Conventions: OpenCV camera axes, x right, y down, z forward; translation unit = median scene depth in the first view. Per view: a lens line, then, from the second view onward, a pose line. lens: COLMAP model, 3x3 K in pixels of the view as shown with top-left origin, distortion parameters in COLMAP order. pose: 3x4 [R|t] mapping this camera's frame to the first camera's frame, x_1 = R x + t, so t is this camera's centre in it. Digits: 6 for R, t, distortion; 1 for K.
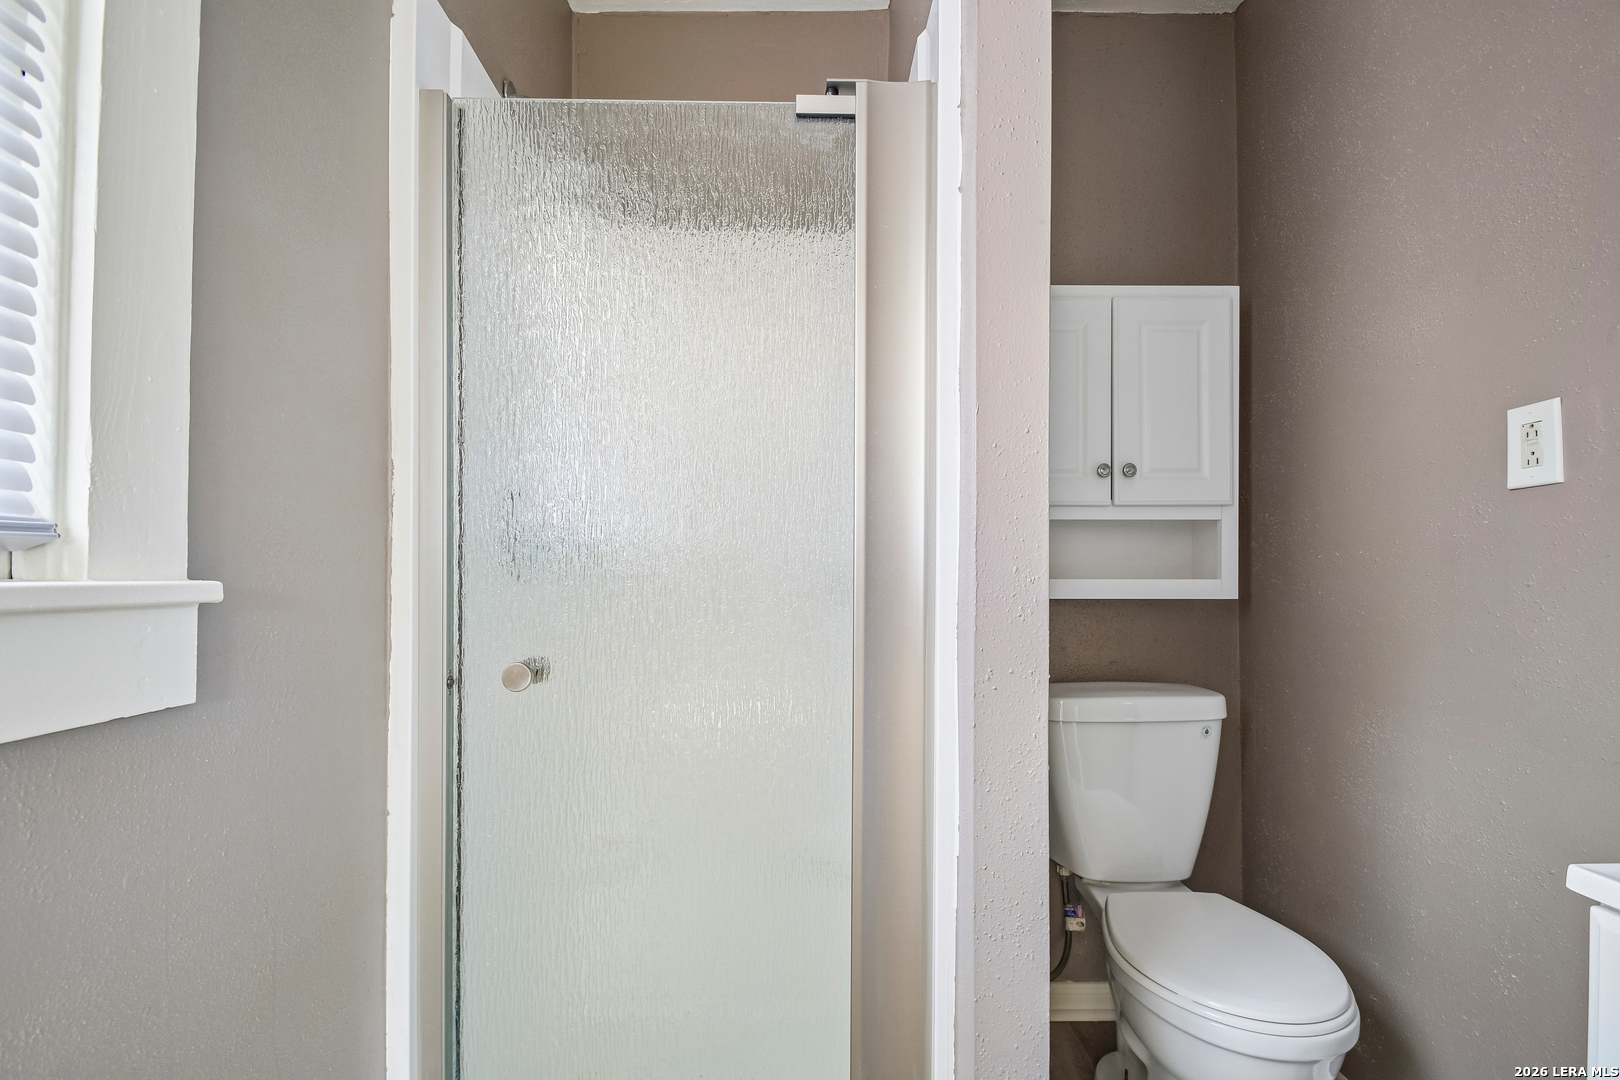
lens RADIAL K [[712.2, 0, 806.1], [0, 712.2, 567.4], [0, 0, 1]] dist [0.016613, -0.012859]
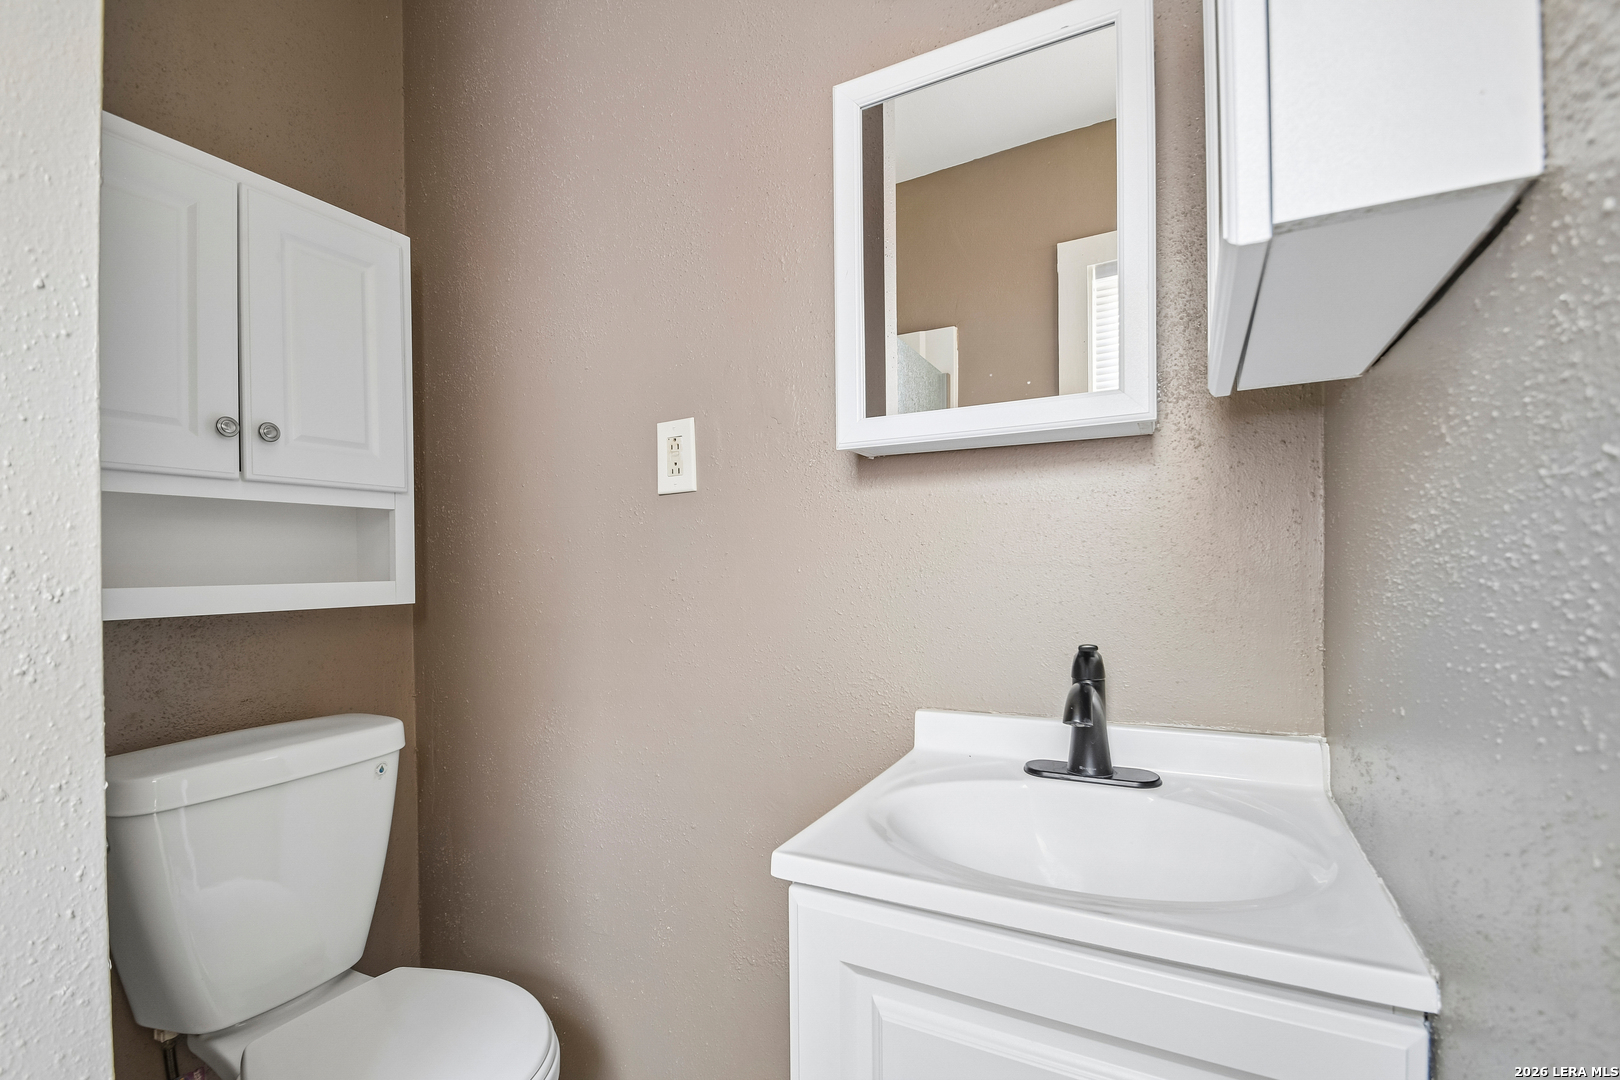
lens RADIAL K [[712.2, 0, 806.1], [0, 712.2, 567.4], [0, 0, 1]] dist [0.016613, -0.012859]
pose [[0.475883, -0.010217, 0.879449, 0.075704], [0.009658, 0.999933, 0.006390, 0.000165], [-0.879455, 0.005453, 0.475950, 0.183923]]
